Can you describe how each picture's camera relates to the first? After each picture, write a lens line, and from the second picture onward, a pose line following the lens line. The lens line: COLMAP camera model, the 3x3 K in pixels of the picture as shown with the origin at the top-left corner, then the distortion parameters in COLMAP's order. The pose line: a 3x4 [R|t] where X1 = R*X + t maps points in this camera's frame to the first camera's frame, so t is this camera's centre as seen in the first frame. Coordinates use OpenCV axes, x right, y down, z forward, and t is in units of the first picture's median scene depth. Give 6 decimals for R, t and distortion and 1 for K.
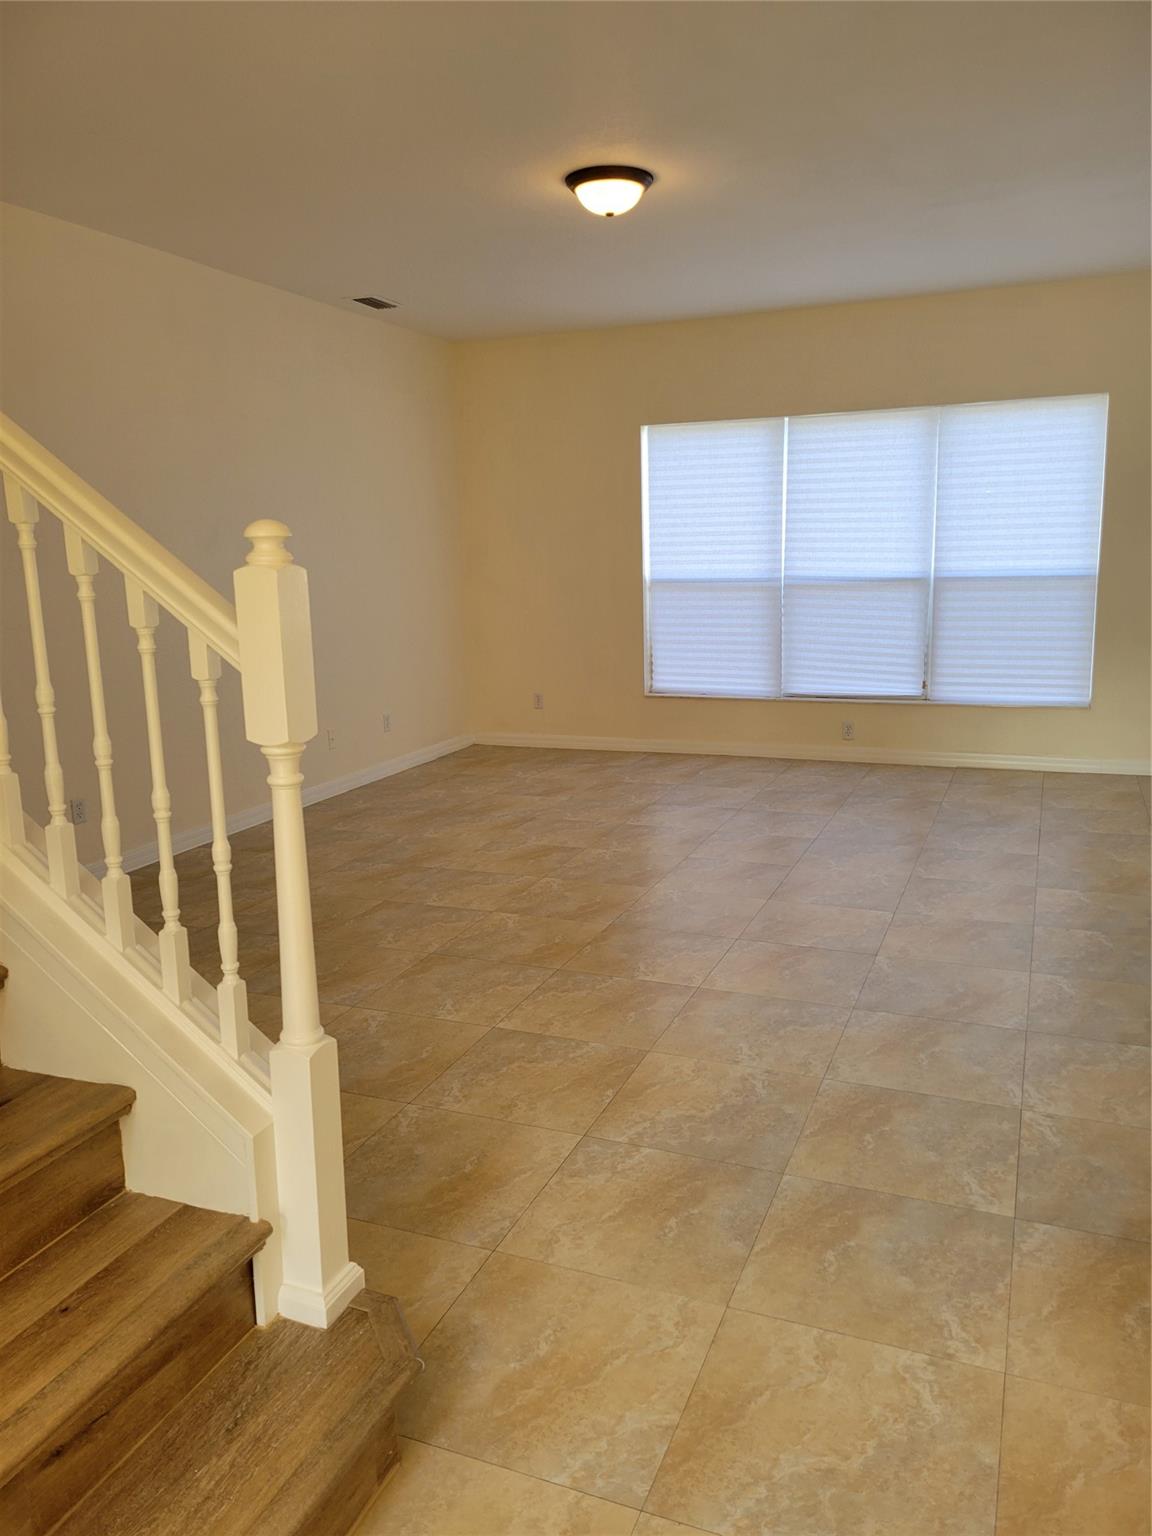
lens RADIAL K [[1174.5, 0, 576.0], [0, 1174.5, 768.0], [0, 0, 1]] dist [0.045368, -0.003402]
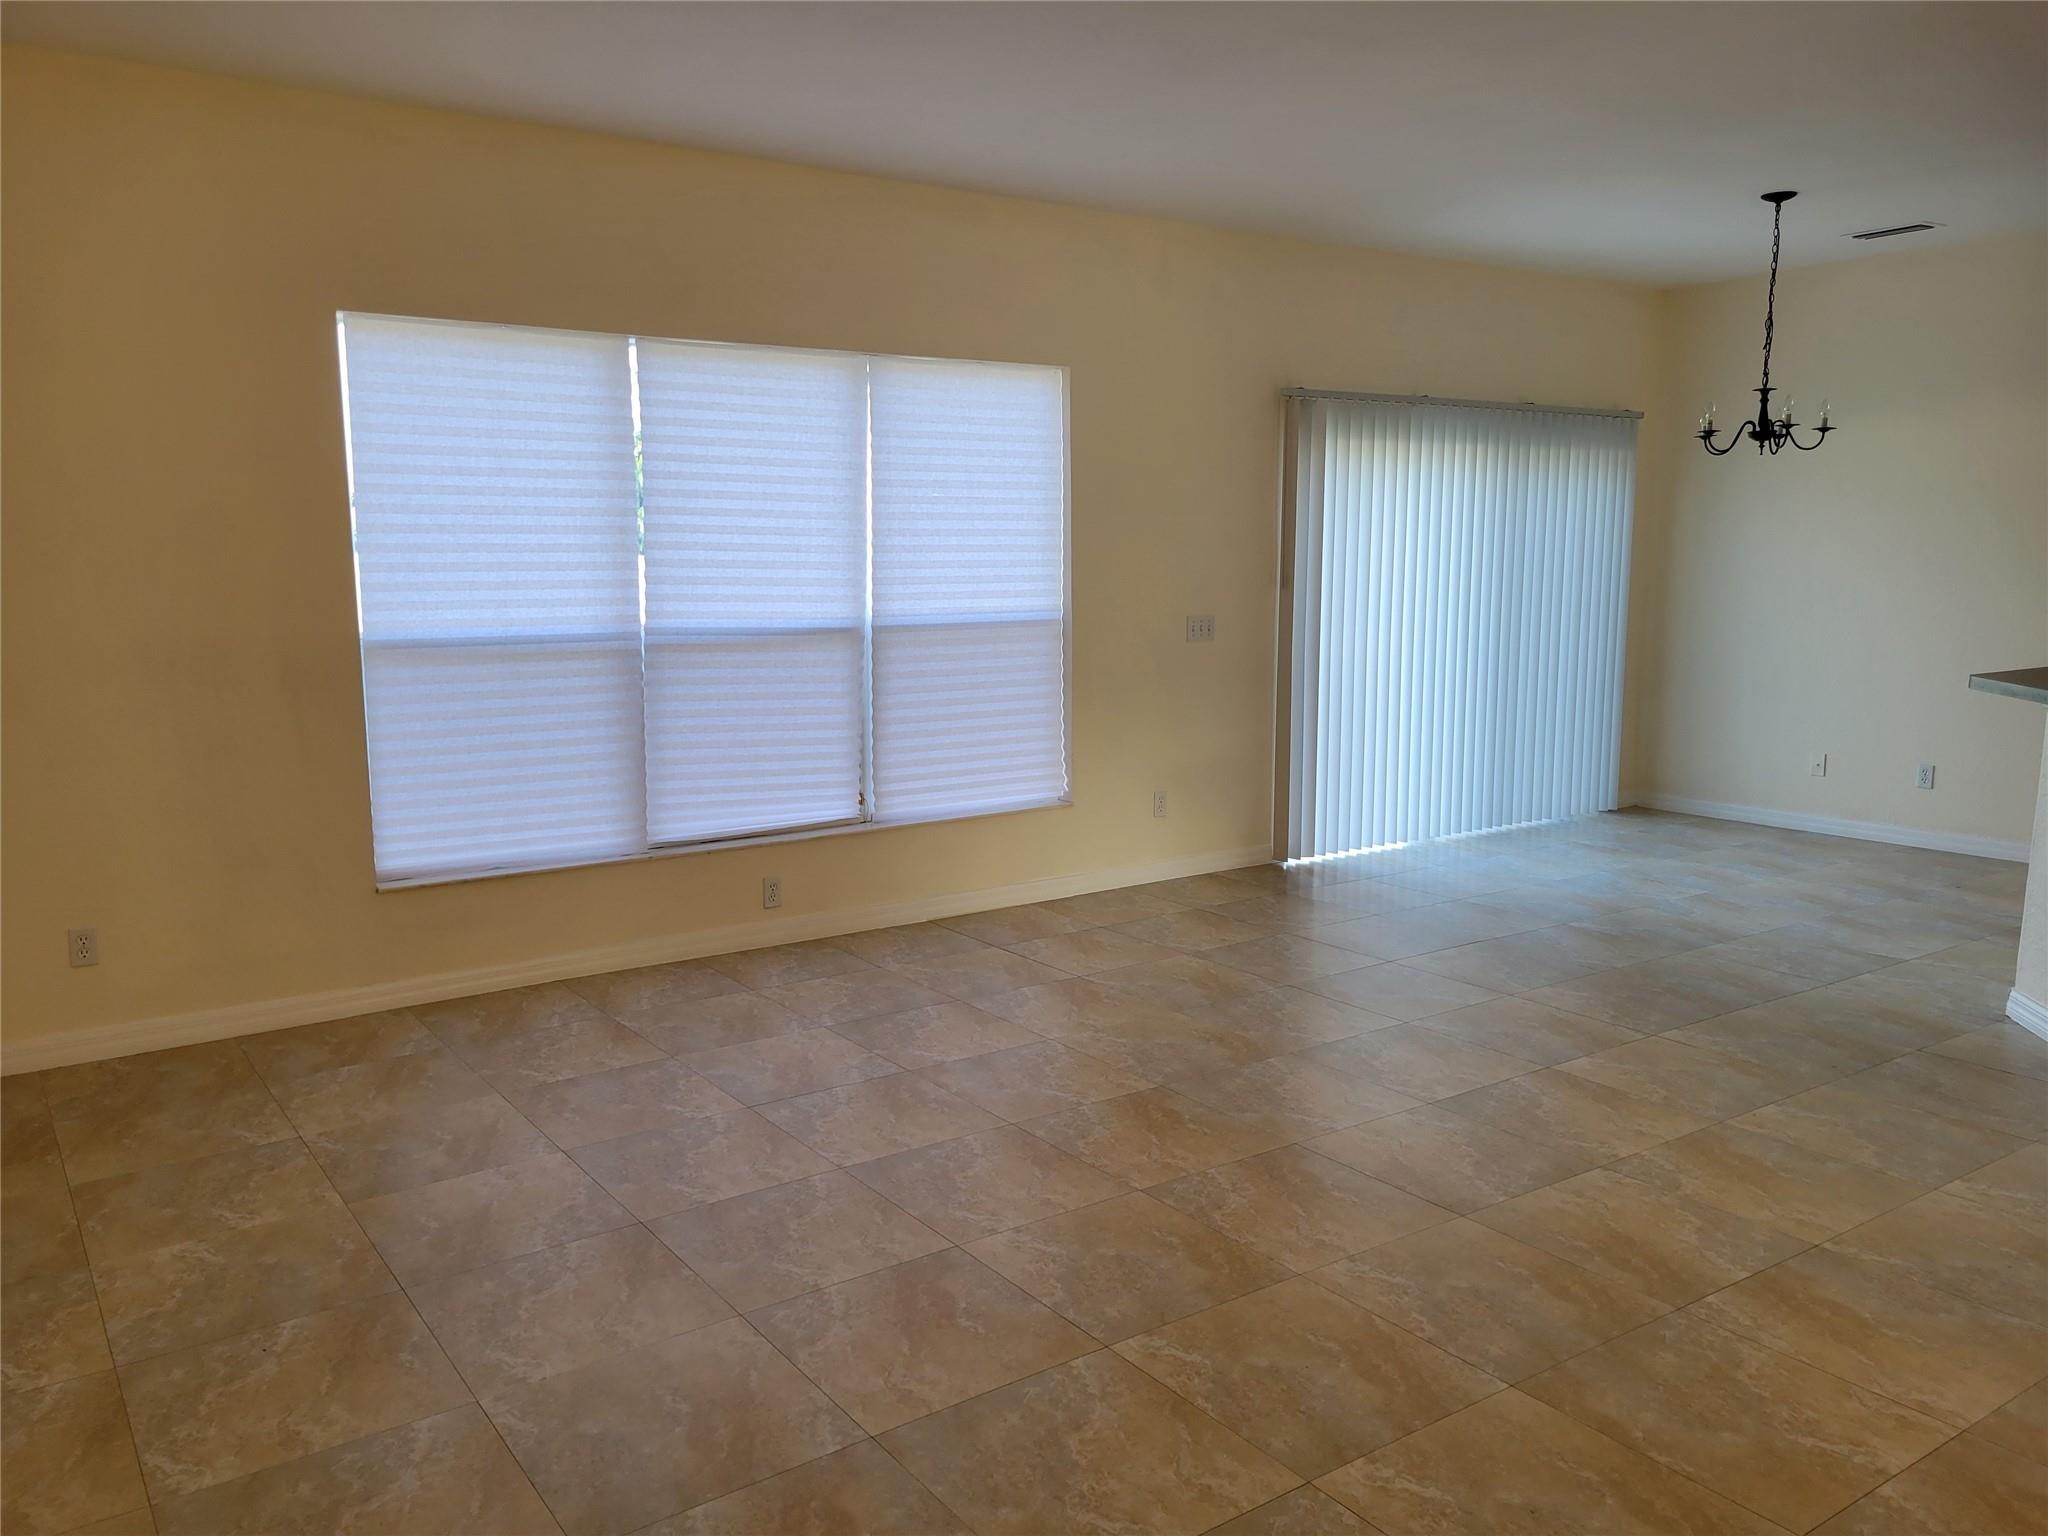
lens RADIAL K [[1566.0, 0, 1024.0], [0, 1566.0, 768.0], [0, 0, 1]] dist [0.045368, -0.003402]
pose [[0.541299, -0.097468, 0.835162, -0.342001], [0.153336, 0.988046, 0.015928, -0.086725], [-0.826730, 0.119439, 0.549774, 0.478482]]
